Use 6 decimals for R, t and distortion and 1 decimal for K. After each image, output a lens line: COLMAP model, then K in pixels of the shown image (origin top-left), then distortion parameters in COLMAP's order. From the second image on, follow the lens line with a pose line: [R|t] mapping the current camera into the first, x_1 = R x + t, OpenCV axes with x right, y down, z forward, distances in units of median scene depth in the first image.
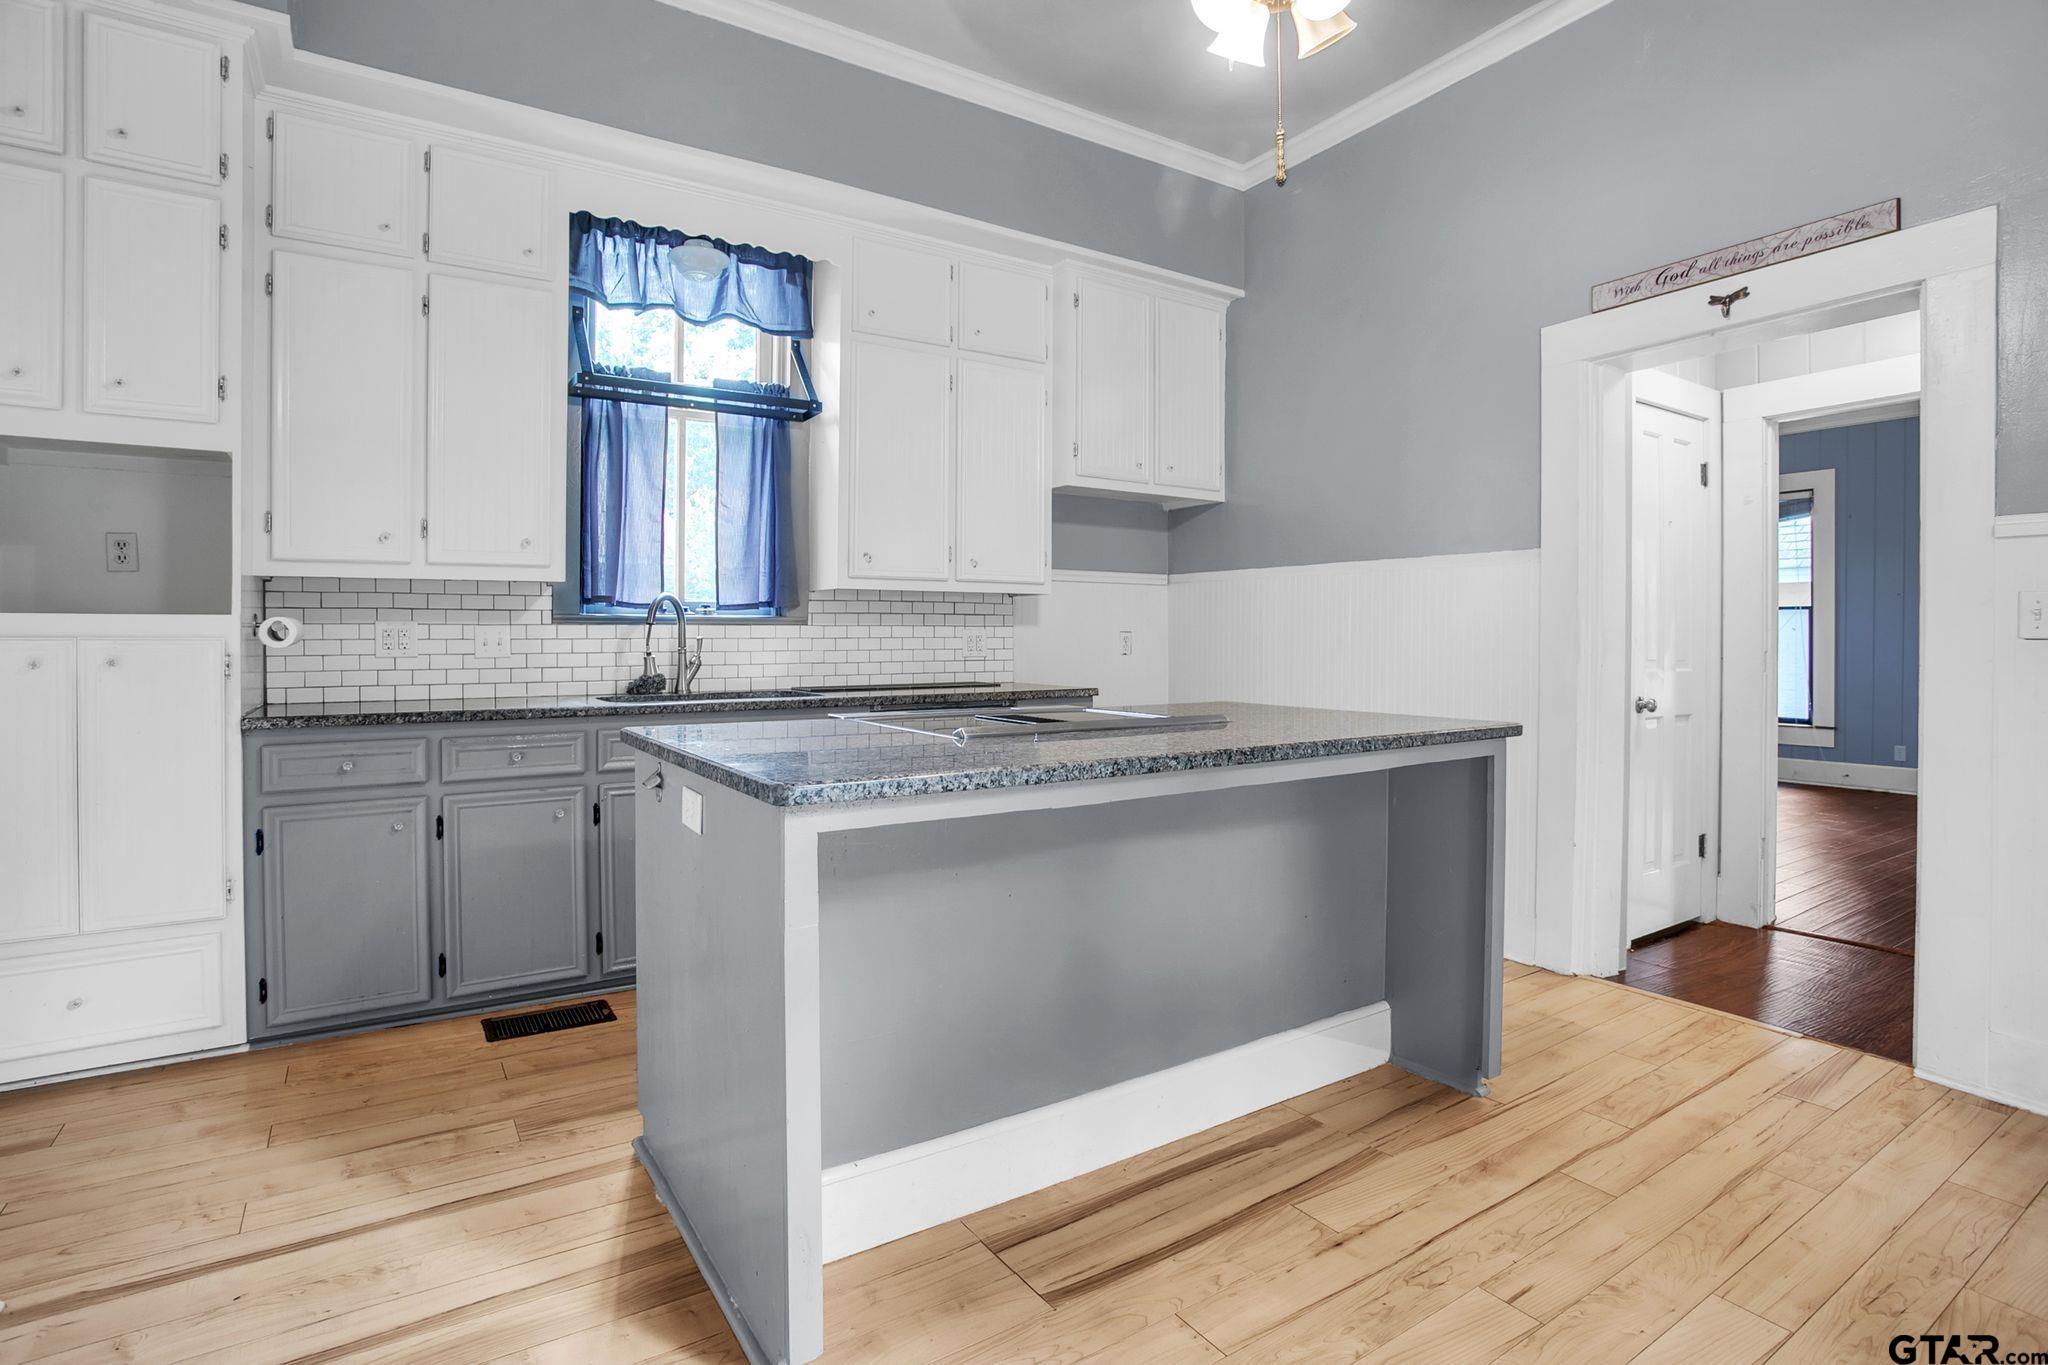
lens RADIAL K [[1010.6, 0, 1027.5], [0, 1010.6, 636.7], [0, 0, 1]] dist [-0.060755, 0.021493]
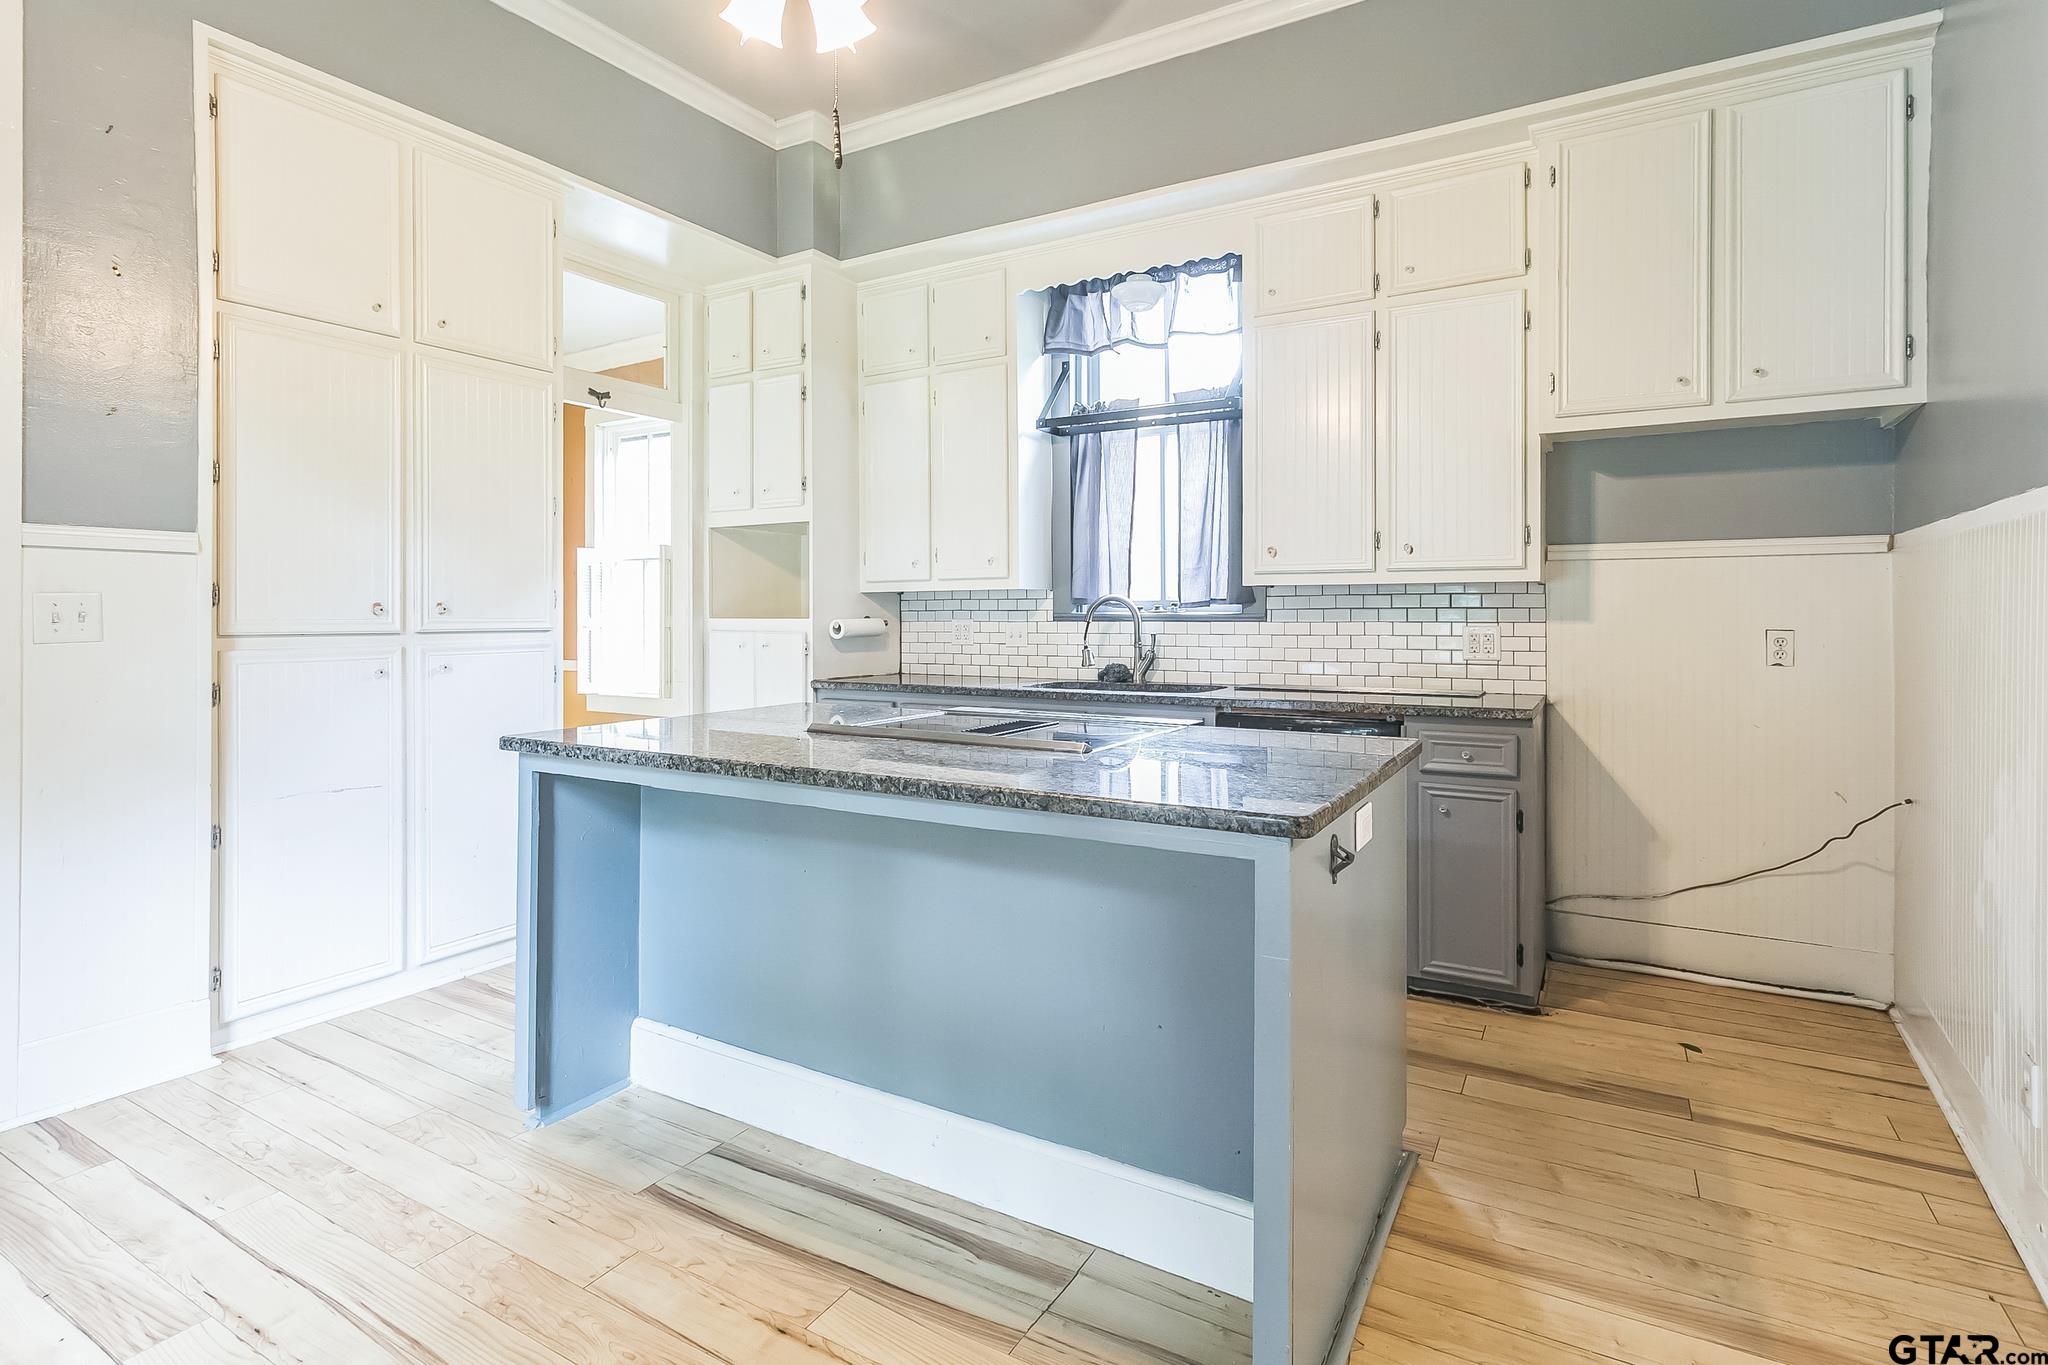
lens RADIAL K [[997.1, 0, 1022.1], [0, 997.1, 614.7], [0, 0, 1]] dist [0.000859, 0.000308]
pose [[0.448564, -0.000240, -0.893751, 0.611652], [-0.000376, 1.000000, -0.000457, -0.019628], [0.893751, 0.000541, 0.448564, 0.390856]]
